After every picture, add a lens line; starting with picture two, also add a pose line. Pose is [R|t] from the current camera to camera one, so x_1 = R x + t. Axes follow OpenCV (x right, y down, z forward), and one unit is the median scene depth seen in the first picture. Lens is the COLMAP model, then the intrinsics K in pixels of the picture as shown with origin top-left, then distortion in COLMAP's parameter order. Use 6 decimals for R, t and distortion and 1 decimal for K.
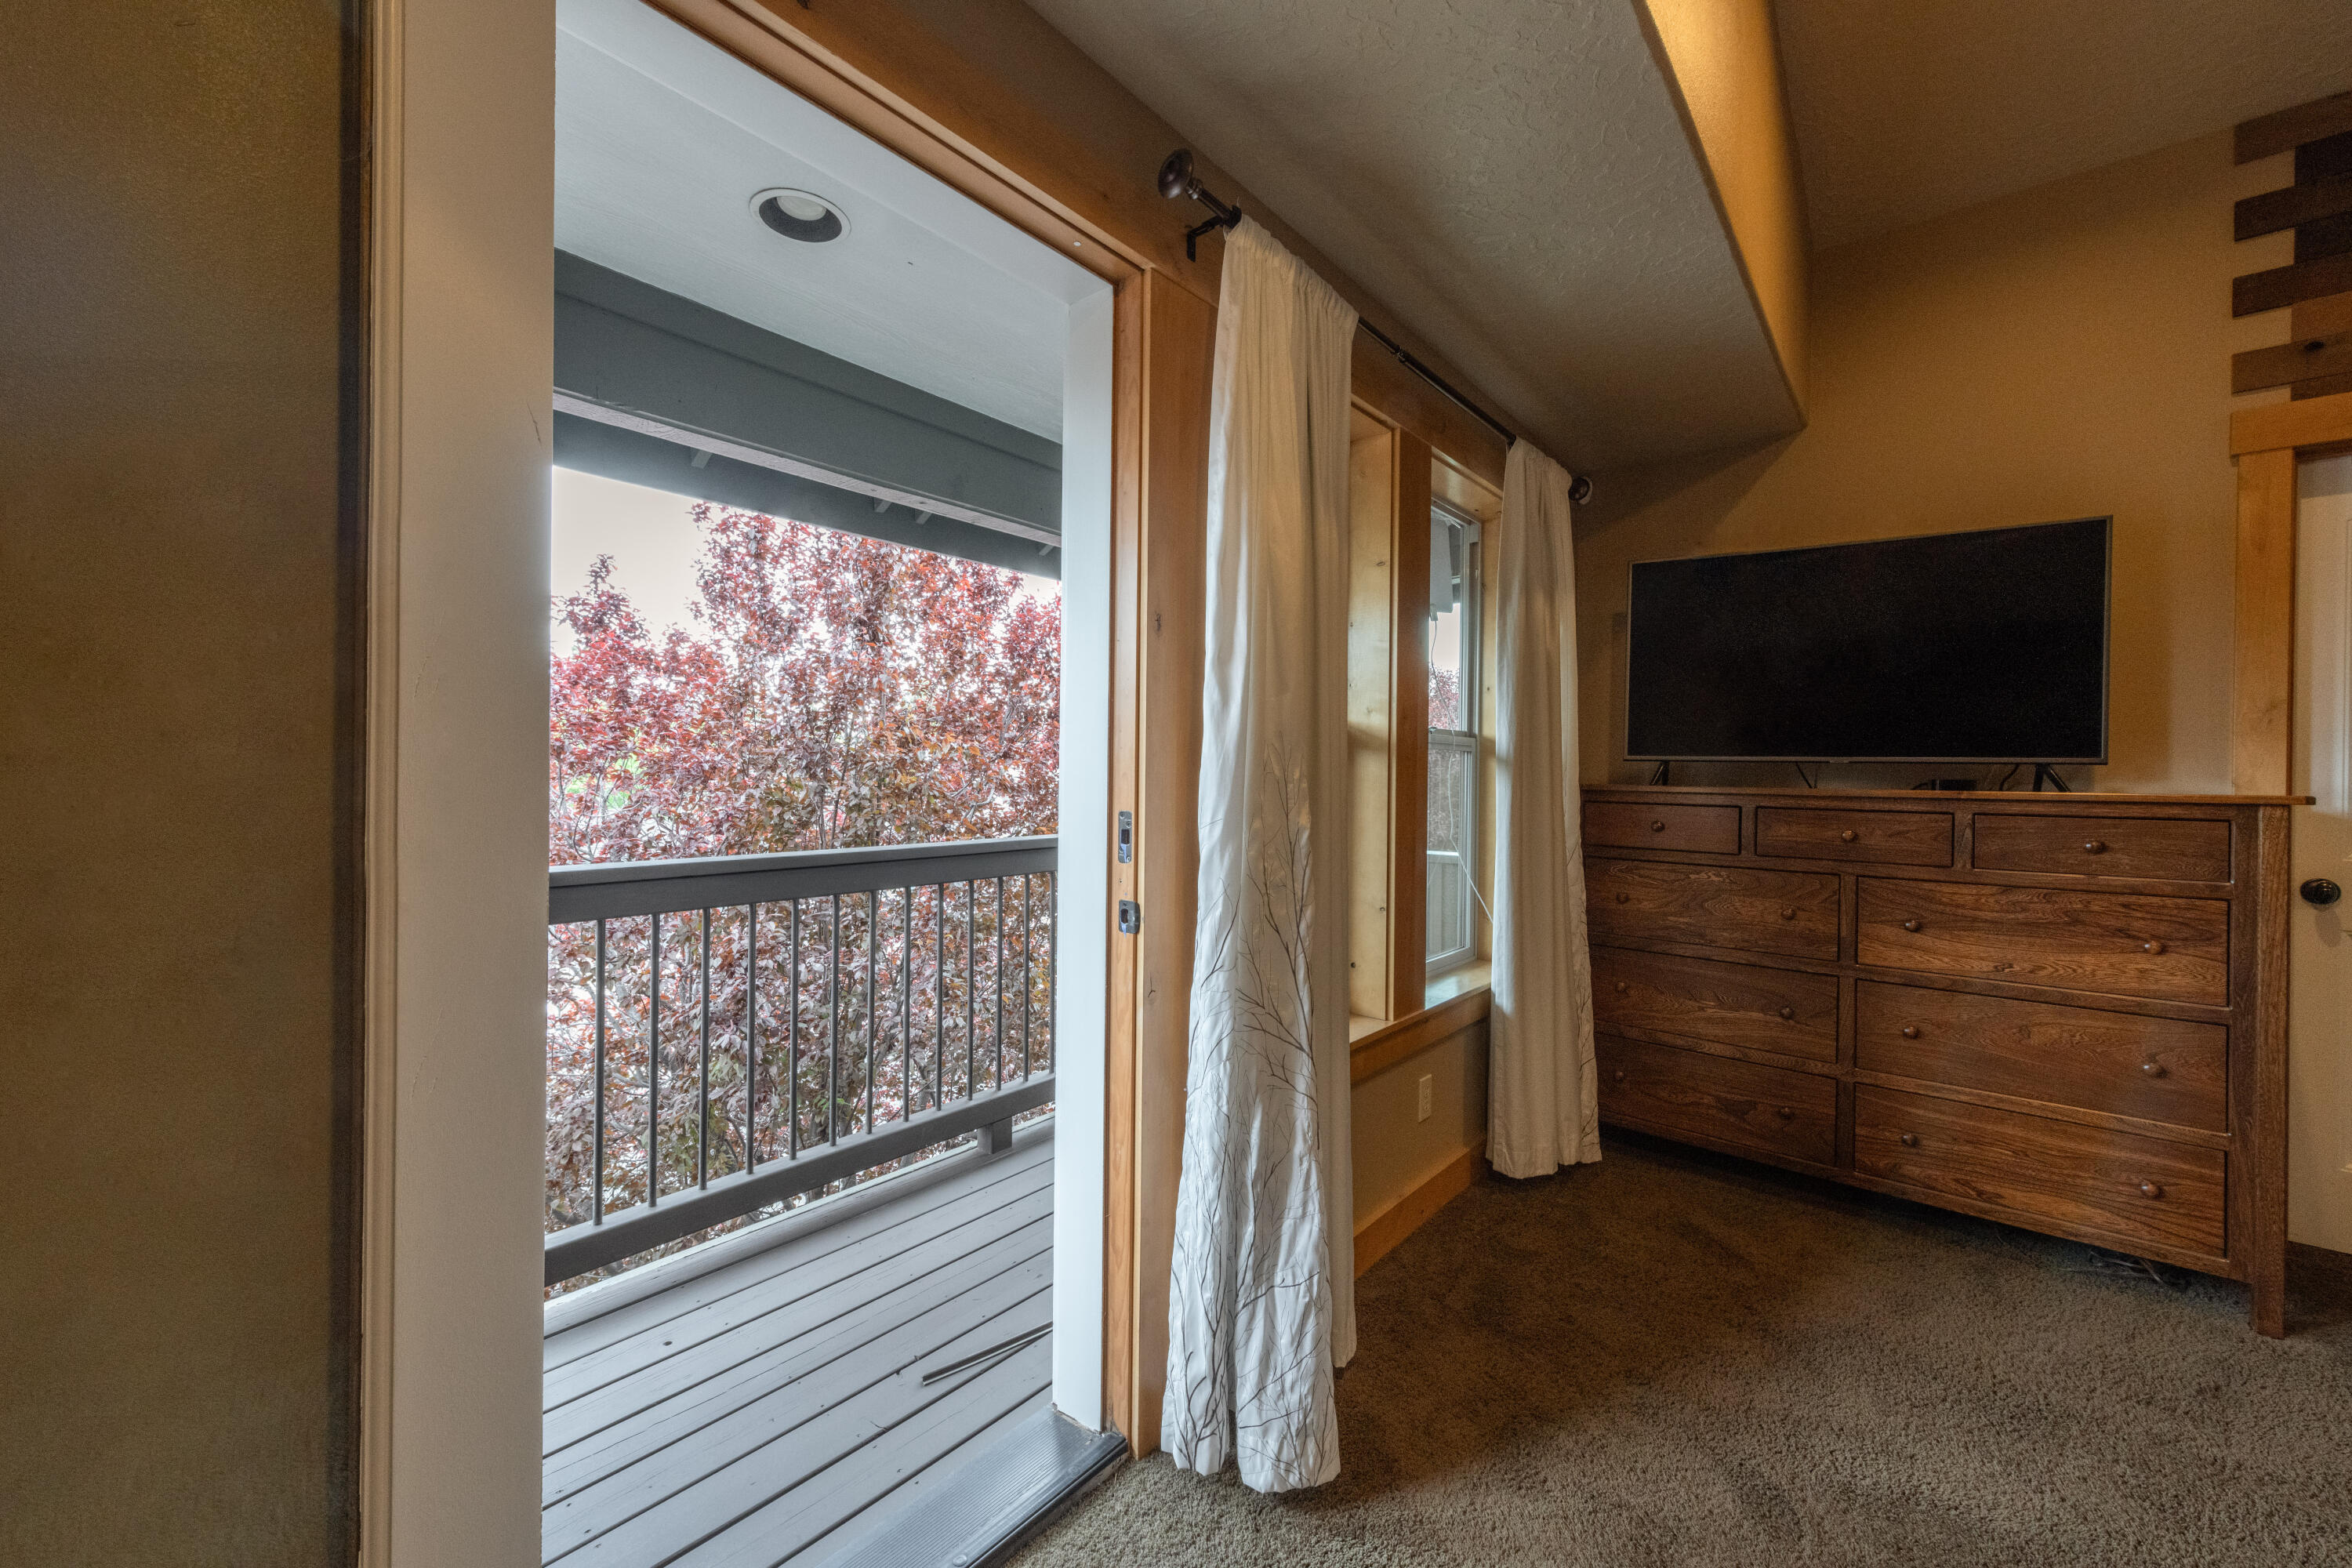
lens RADIAL K [[949.0, 0, 1176.0], [0, 949.0, 784.0], [0, 0, 1]] dist [0.000187, -0.000087]
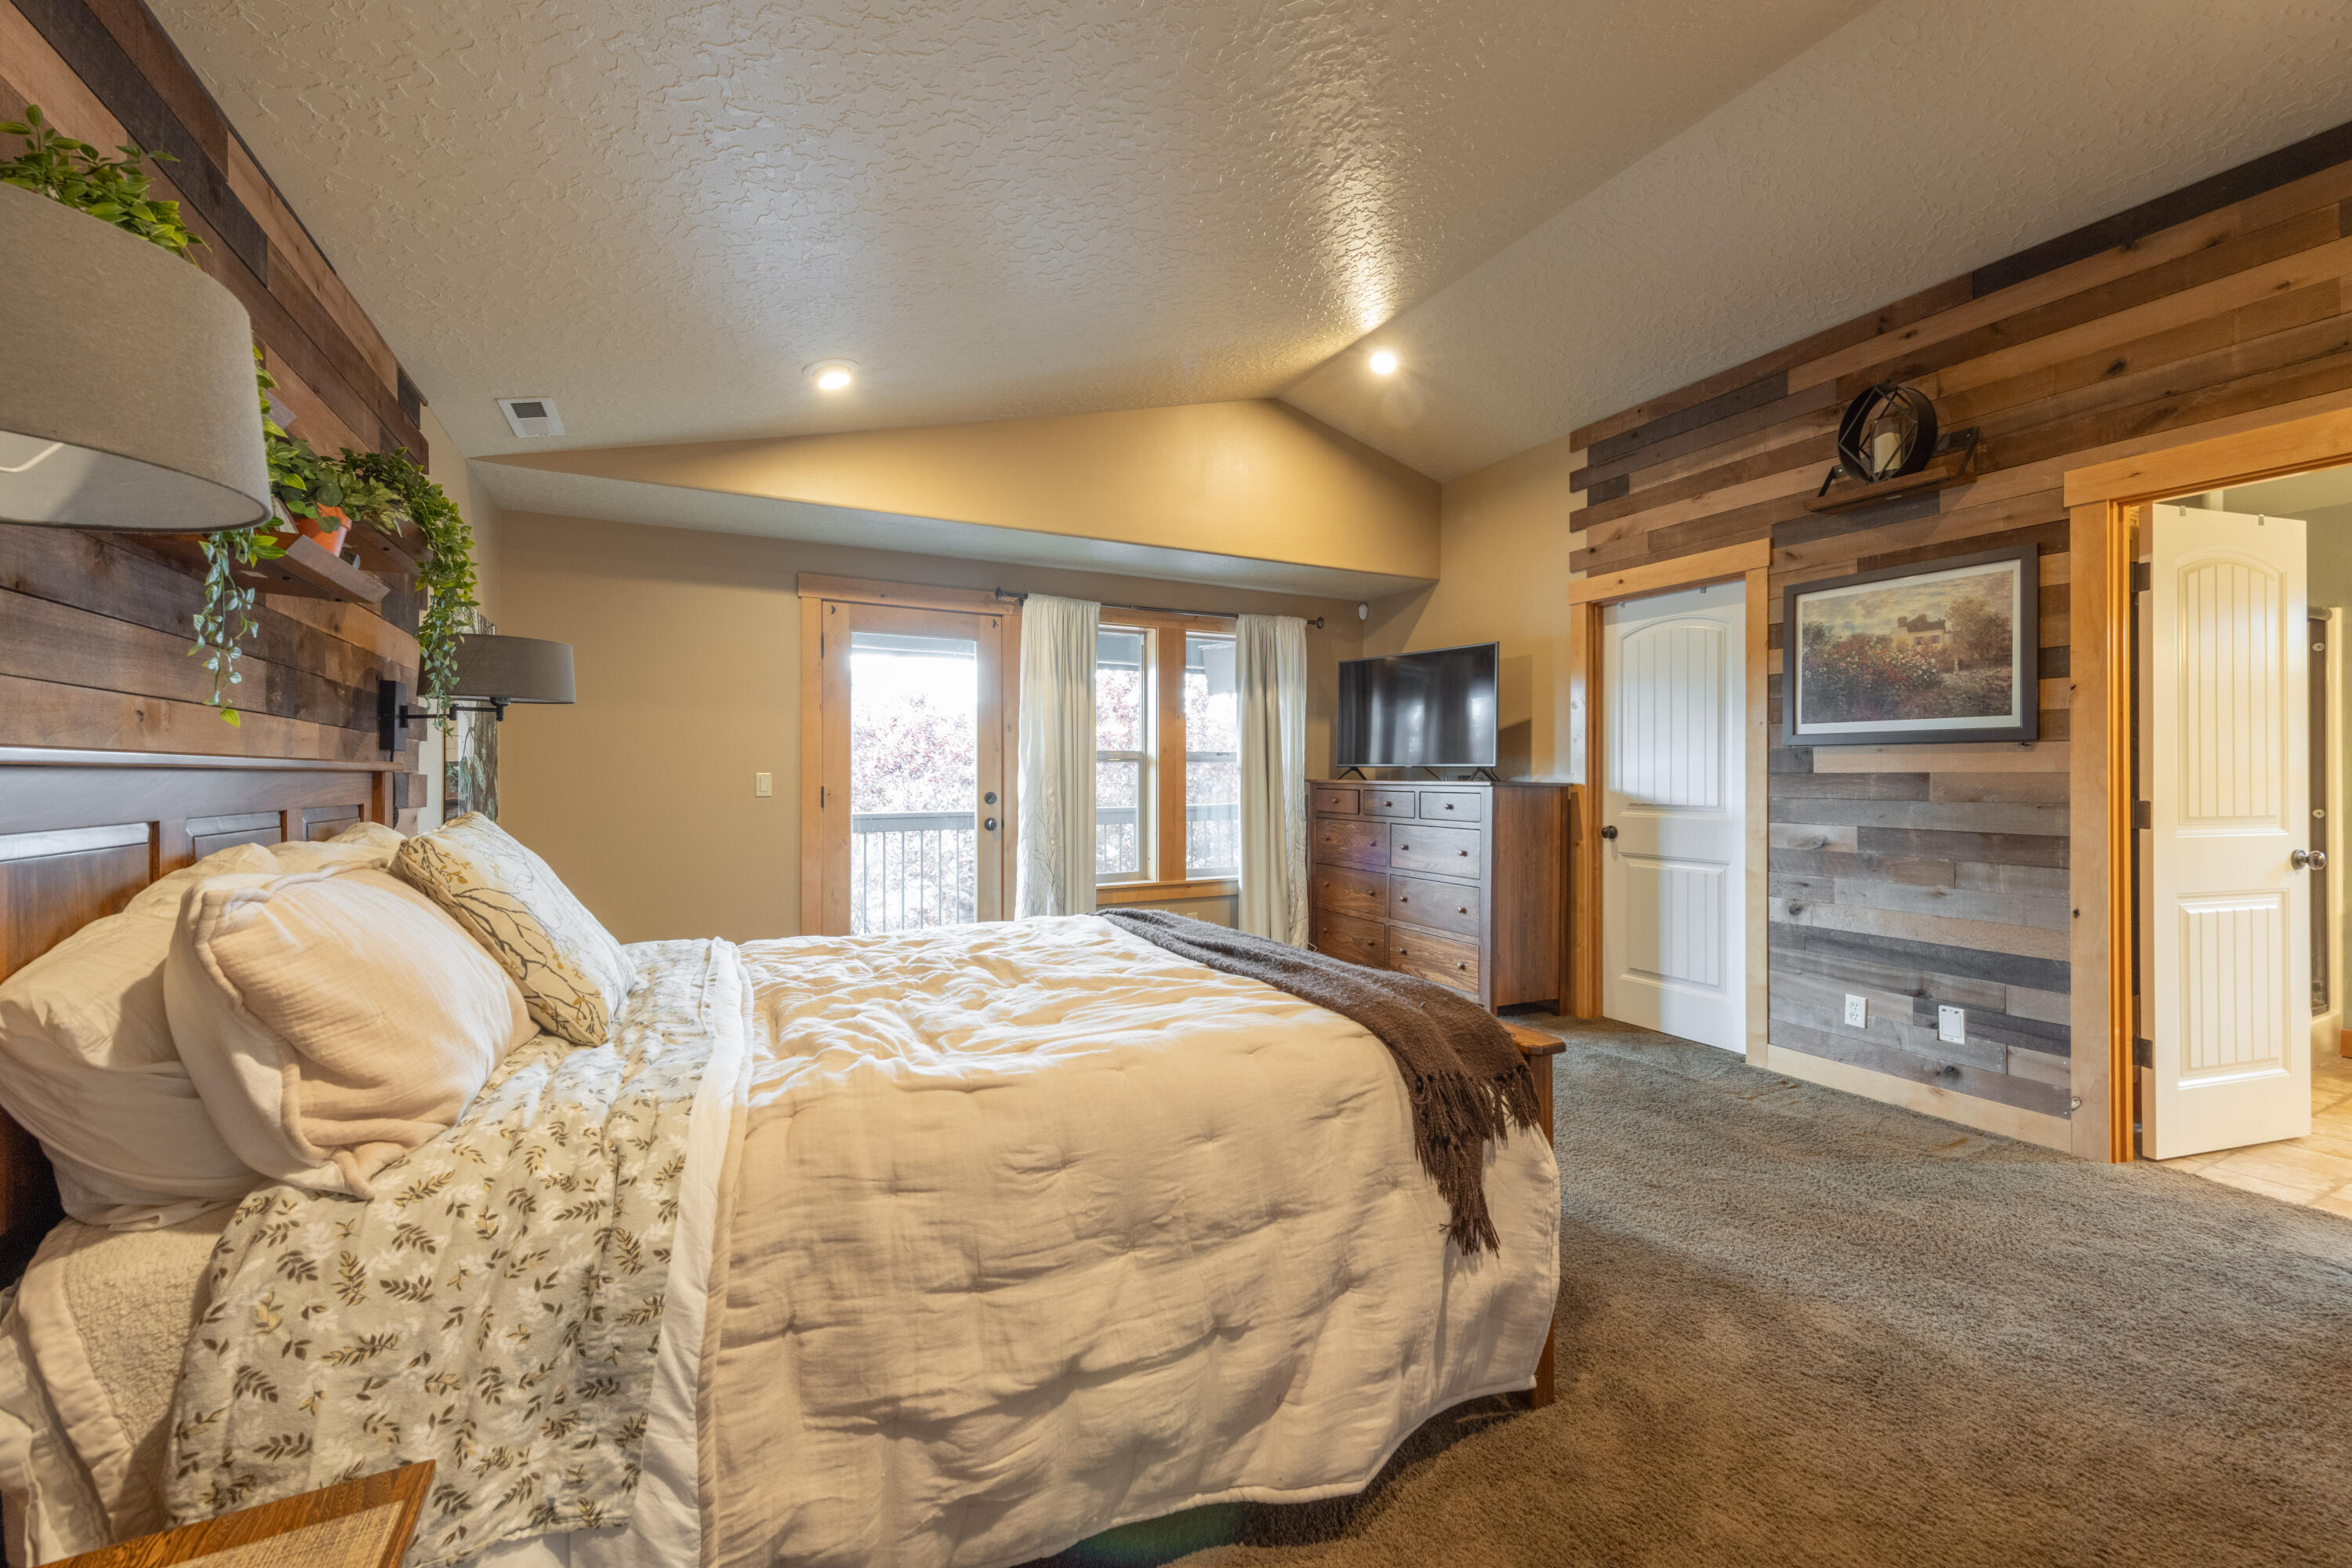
lens RADIAL K [[949.0, 0, 1176.0], [0, 949.0, 784.0], [0, 0, 1]] dist [0.000187, -0.000087]
pose [[0.918842, -0.007244, -0.394560, 1.142370], [0.006386, 0.999974, -0.003487, 0.017312], [0.394575, 0.000685, 0.918864, -1.081156]]
